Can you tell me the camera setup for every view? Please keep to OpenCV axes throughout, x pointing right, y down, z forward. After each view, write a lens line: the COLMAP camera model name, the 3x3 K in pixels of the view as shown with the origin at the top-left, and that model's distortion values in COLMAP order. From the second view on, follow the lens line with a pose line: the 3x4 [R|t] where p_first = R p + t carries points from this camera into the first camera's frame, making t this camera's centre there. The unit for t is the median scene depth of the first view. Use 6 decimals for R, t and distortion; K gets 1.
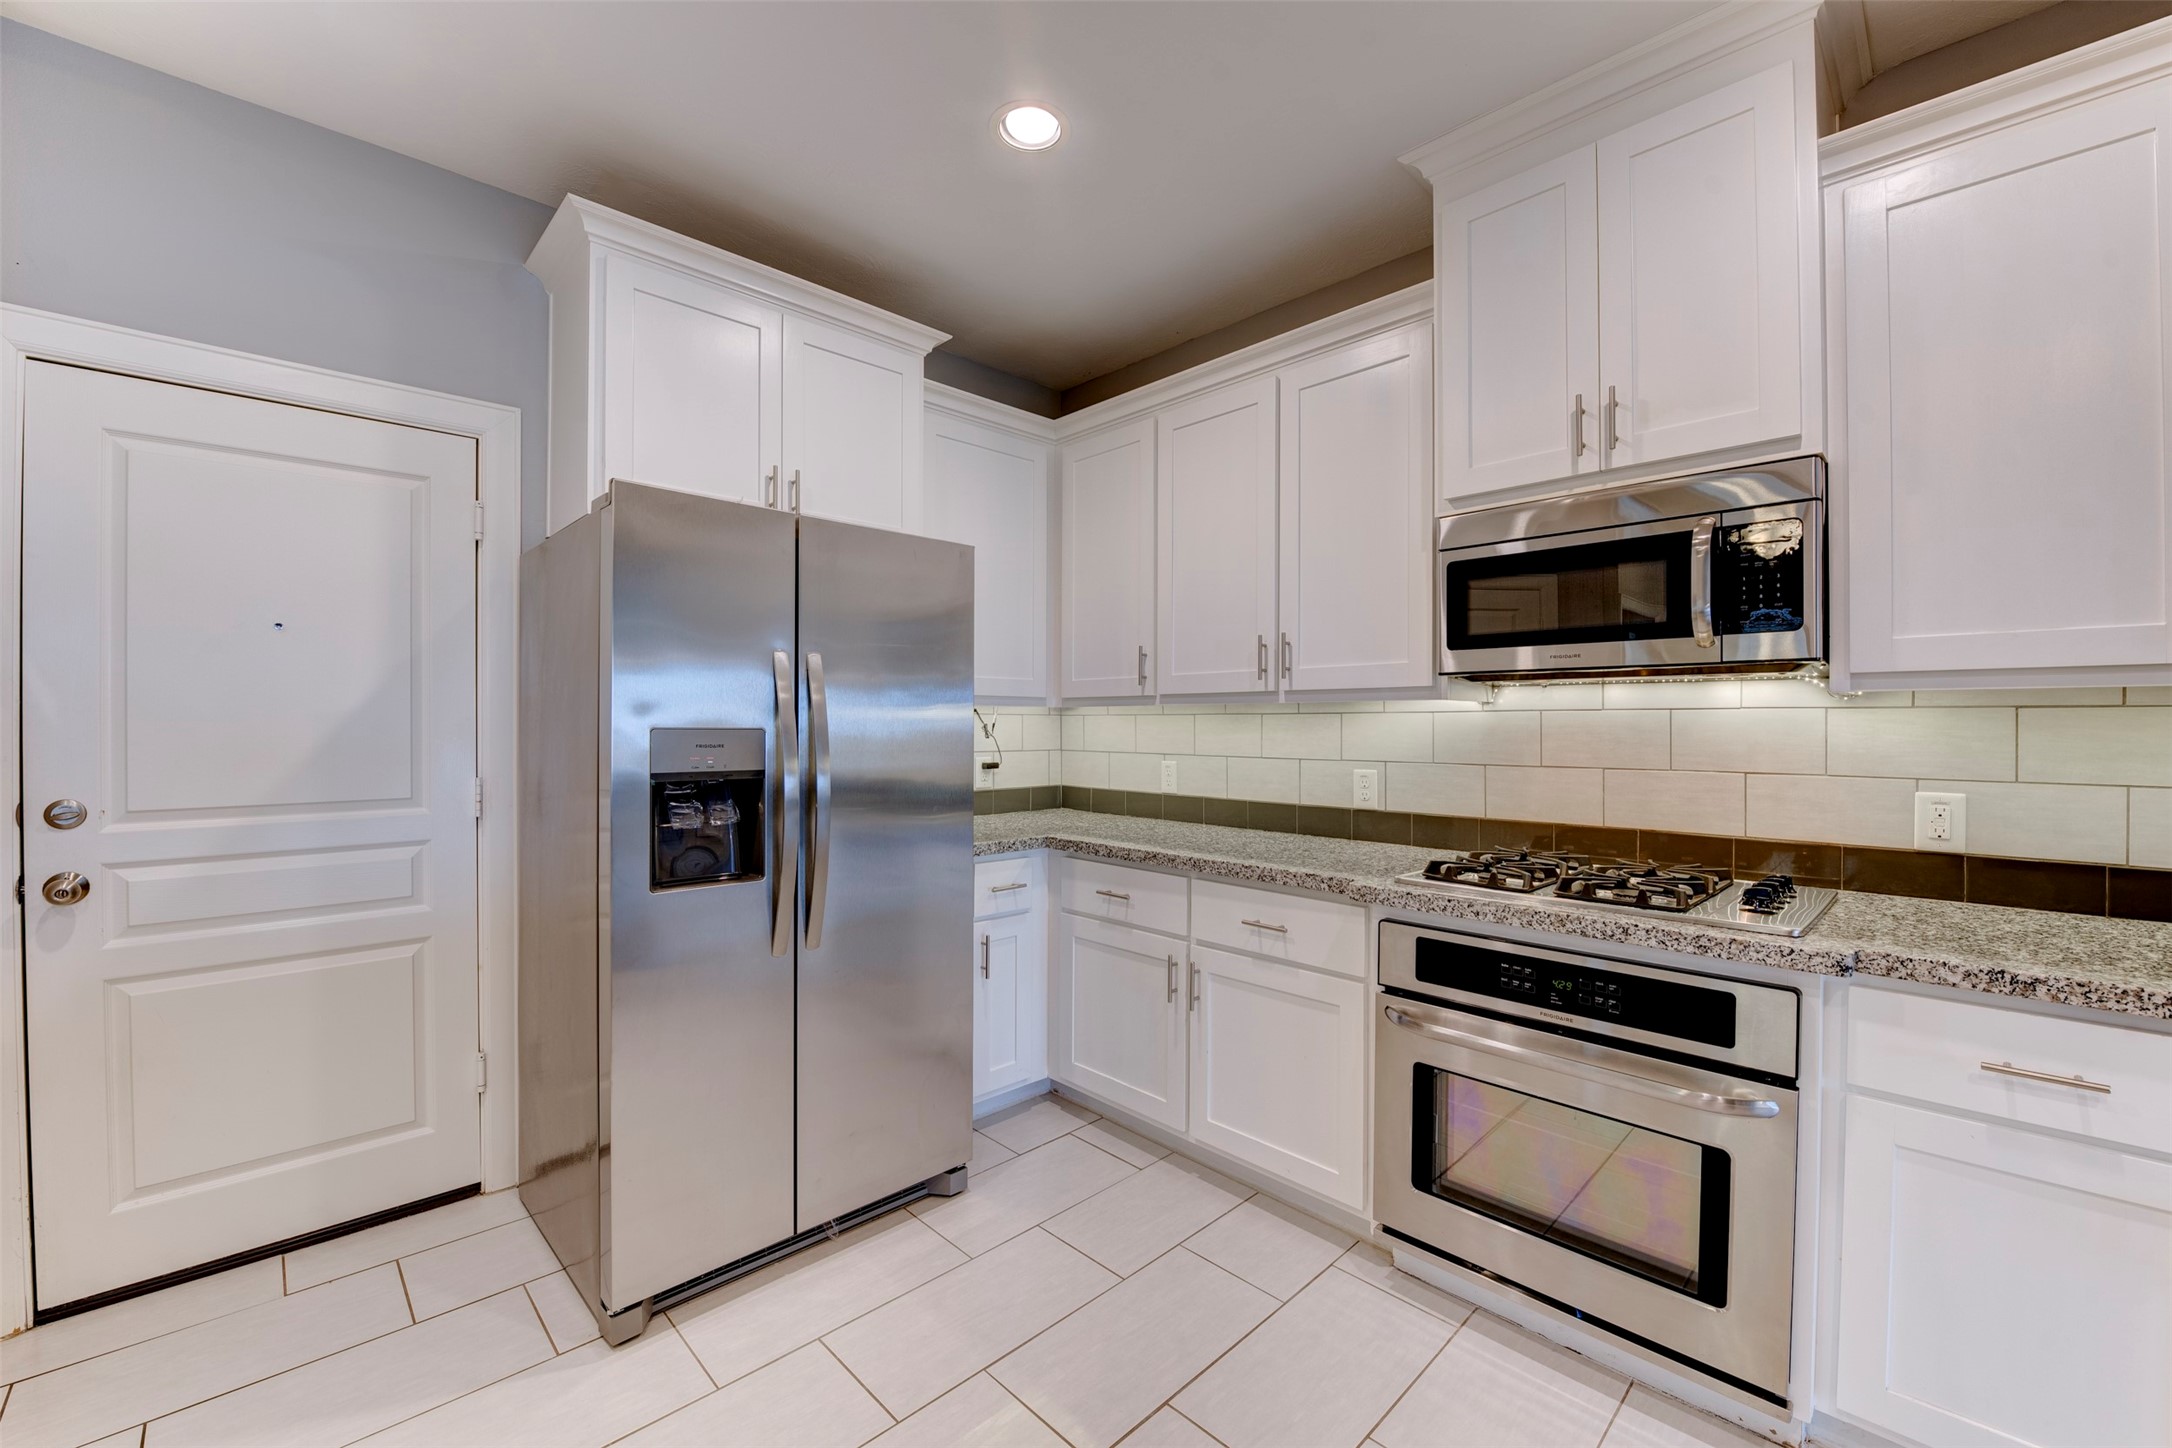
lens RADIAL K [[867.5, 0, 1086.0], [0, 867.5, 724.0], [0, 0, 1]] dist [-0.016783, -0.000707]
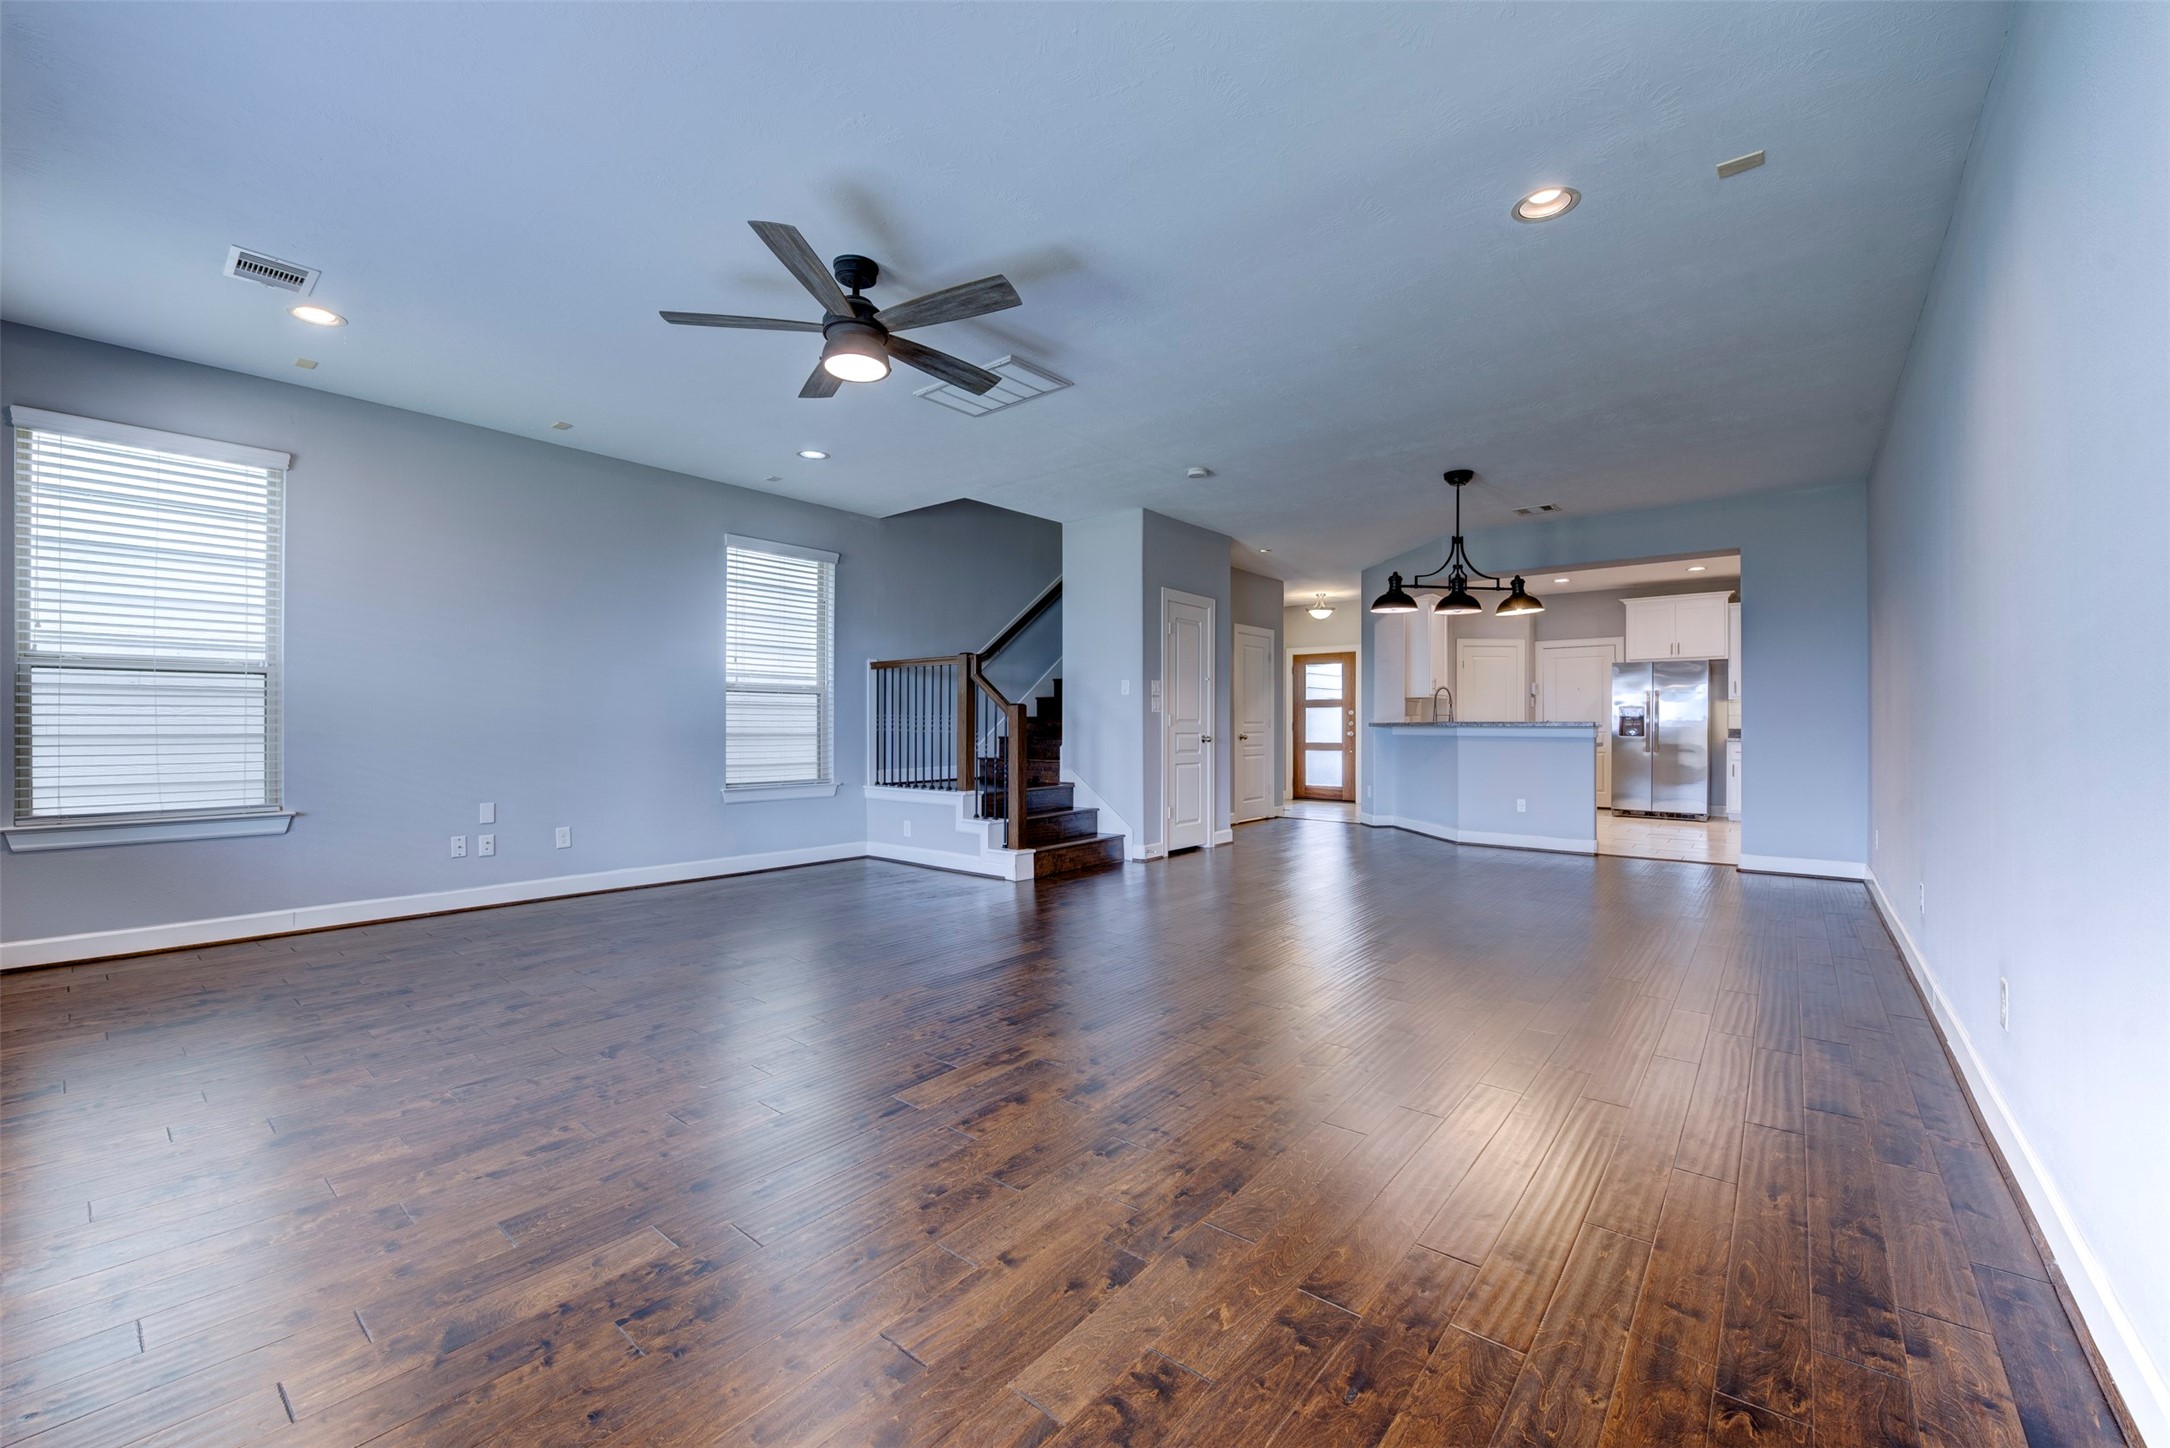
lens RADIAL K [[866.7, 0, 1085.0], [0, 866.7, 724.0], [0, 0, 1]] dist [-0.016783, -0.000707]
pose [[0.124759, -0.003958, -0.992179, 3.690426], [-0.003200, 0.999985, -0.004392, 0.122441], [0.992182, 0.003723, 0.124745, -2.498882]]
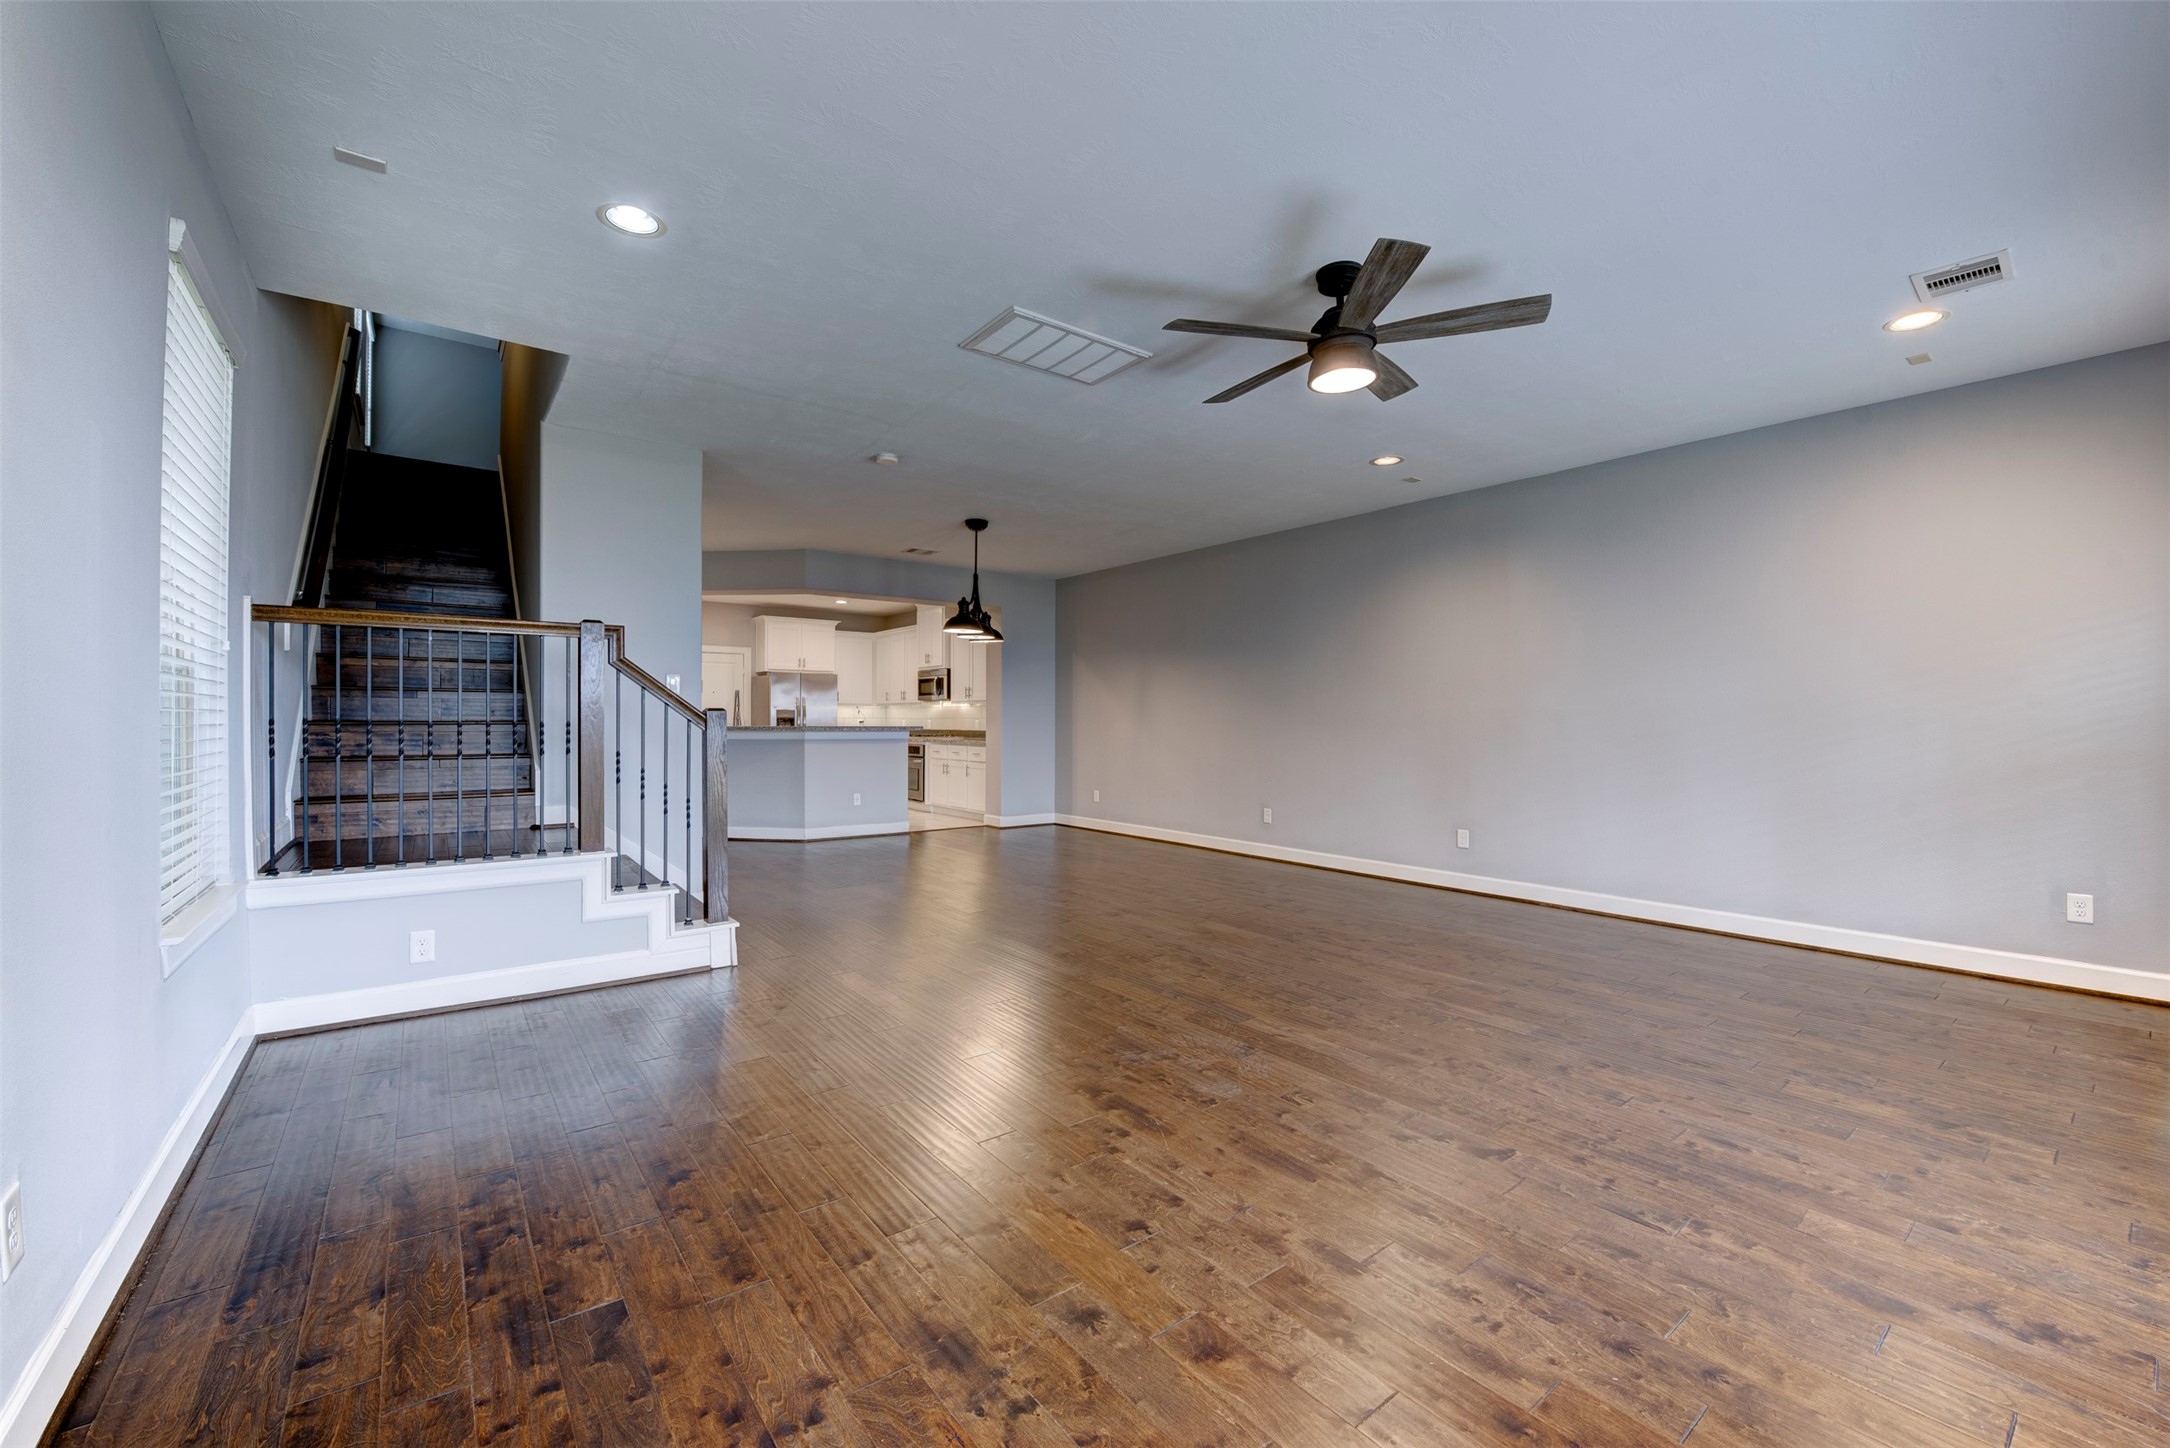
lens RADIAL K [[864.4, 0, 1085.0], [0, 864.4, 724.0], [0, 0, 1]] dist [-0.019719, -0.000255]
pose [[0.994445, 0.000992, -0.105257, 1.968133], [-0.000835, 0.999998, 0.001540, 0.077752], [0.105258, -0.001444, 0.994444, -4.108457]]
